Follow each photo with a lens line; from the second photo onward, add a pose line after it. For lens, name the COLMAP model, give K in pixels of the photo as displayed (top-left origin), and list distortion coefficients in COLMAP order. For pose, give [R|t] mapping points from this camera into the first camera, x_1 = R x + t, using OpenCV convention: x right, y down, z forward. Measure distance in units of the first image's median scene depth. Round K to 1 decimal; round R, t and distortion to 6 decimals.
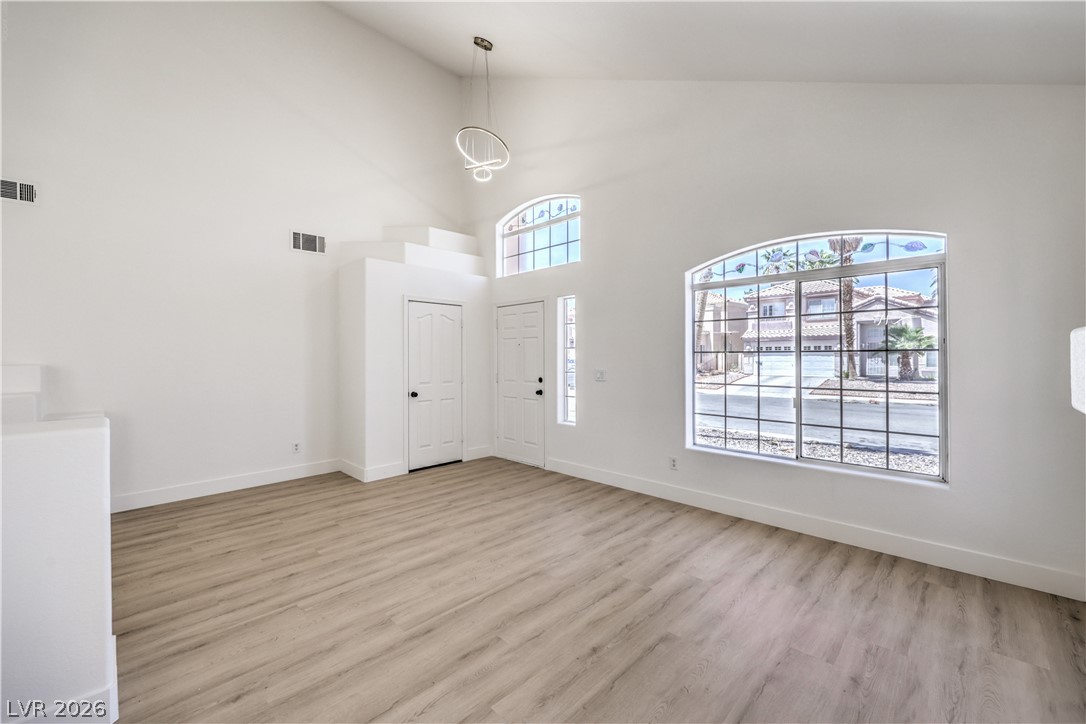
lens RADIAL K [[442.5, 0, 547.0], [0, 442.5, 357.5], [0, 0, 1]] dist [-0.001796, -0.000182]
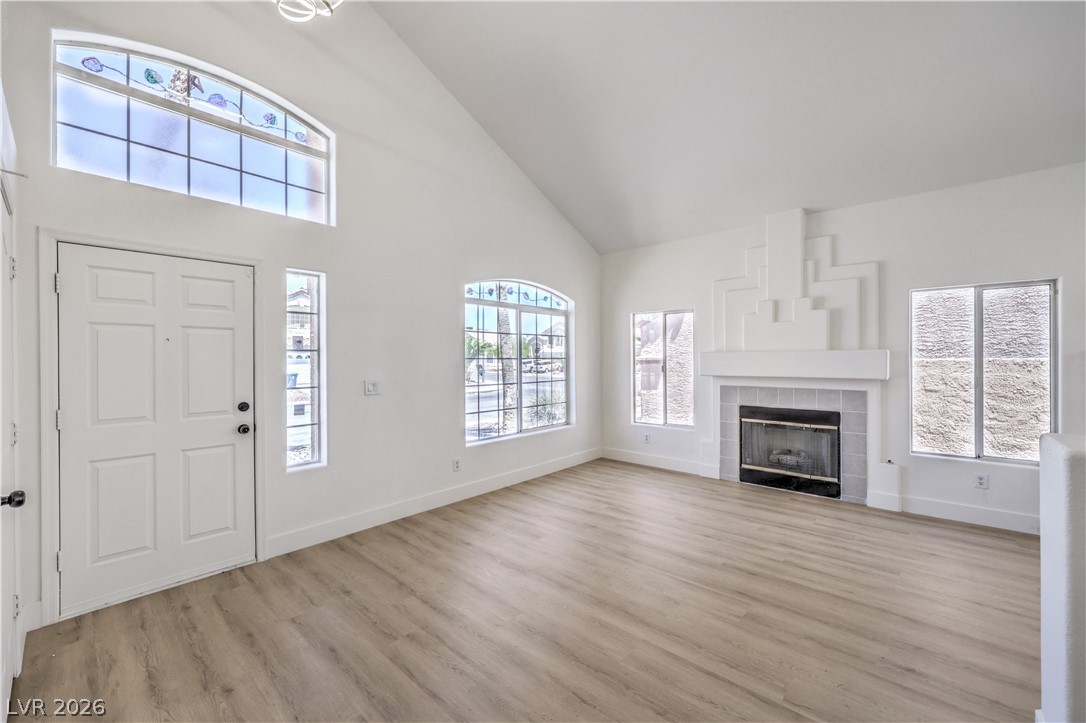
lens RADIAL K [[438.7, 0, 543.0], [0, 438.7, 361.5], [0, 0, 1]] dist [0.000525, 0.000027]
pose [[-0.053425, 0.002410, 0.998569, -0.809701], [0.011718, 0.999930, -0.001786, -0.000446], [-0.998503, 0.011605, -0.053449, 0.910420]]
